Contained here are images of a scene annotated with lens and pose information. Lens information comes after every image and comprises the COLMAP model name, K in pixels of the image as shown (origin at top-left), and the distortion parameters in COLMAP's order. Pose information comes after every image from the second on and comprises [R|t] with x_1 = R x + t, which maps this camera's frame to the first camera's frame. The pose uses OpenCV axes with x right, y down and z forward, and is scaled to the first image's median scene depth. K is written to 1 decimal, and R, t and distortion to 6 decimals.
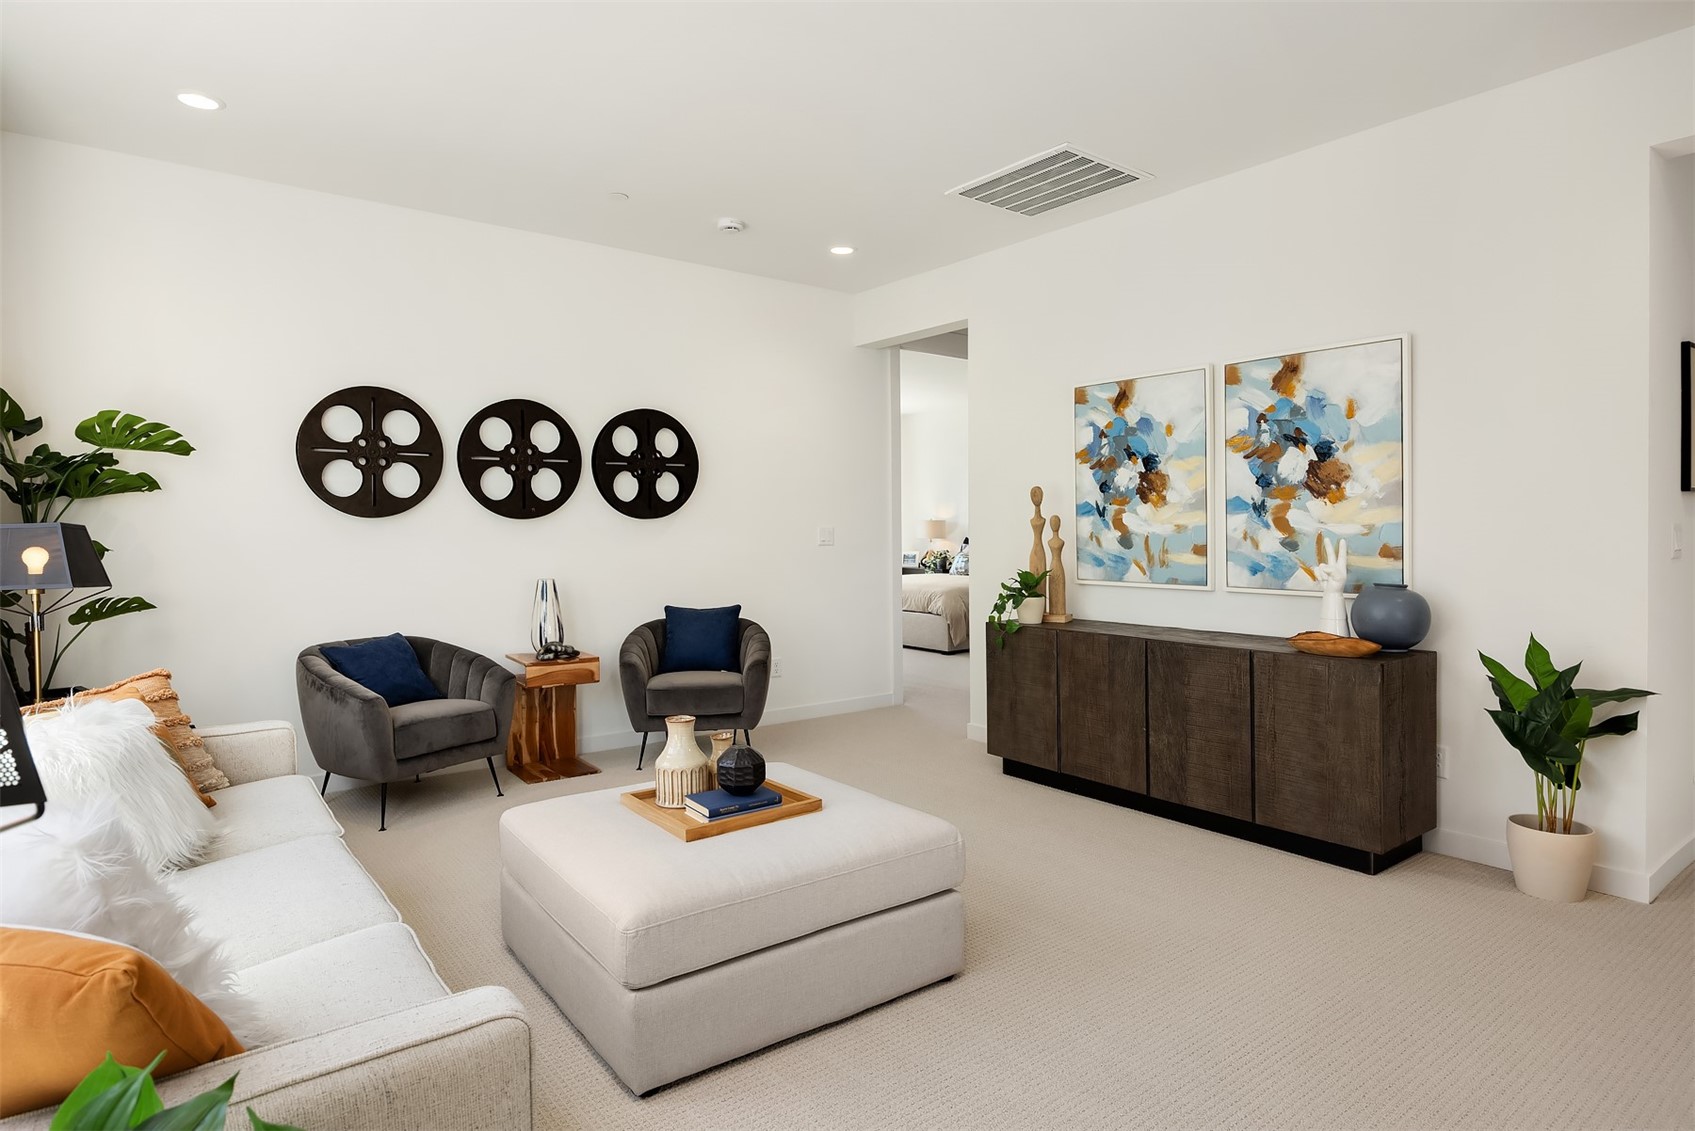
lens RADIAL K [[950.5, 0, 843.7], [0, 950.5, 561.1], [0, 0, 1]] dist [-0.020191, -0.000809]
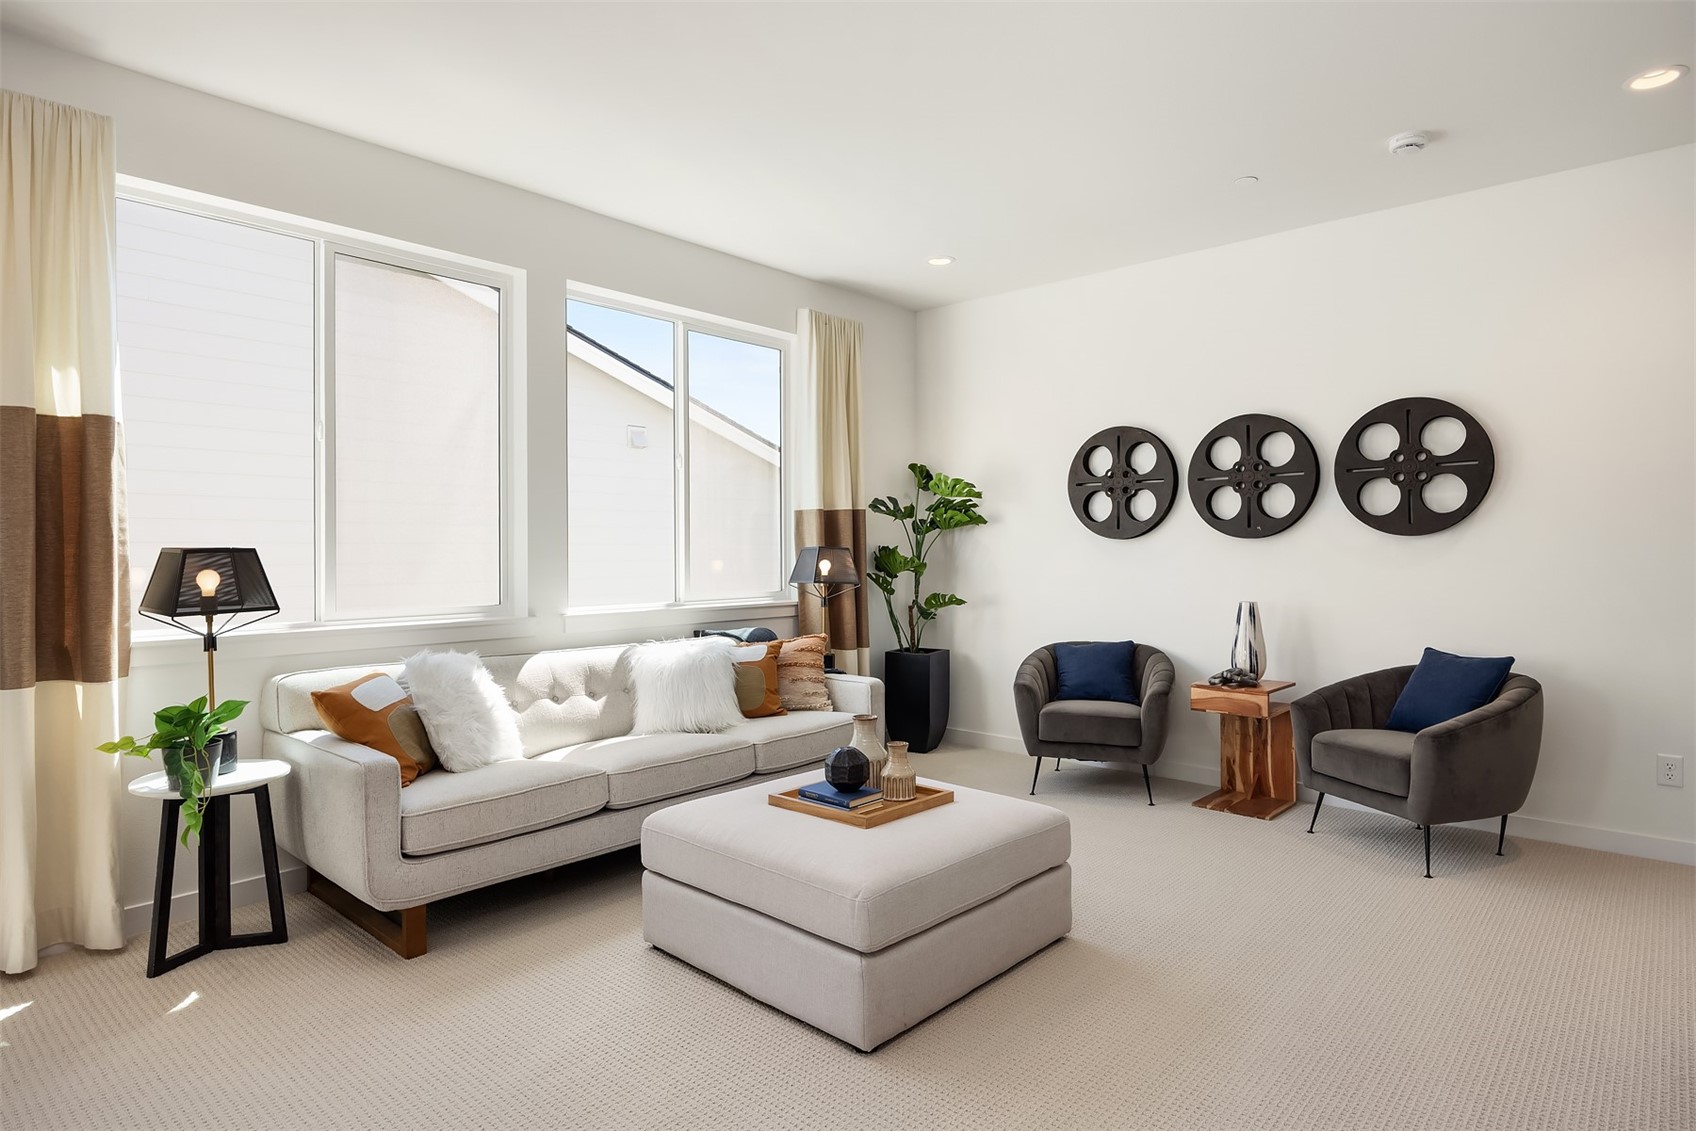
lens RADIAL K [[916.6, 0, 842.1], [0, 916.6, 555.6], [0, 0, 1]] dist [0.016165, -0.000272]
pose [[0.188123, 0.006524, -0.982124, 0.497801], [-0.026903, 0.999637, 0.001488, -0.017025], [0.981777, 0.026142, 0.188231, 0.413173]]
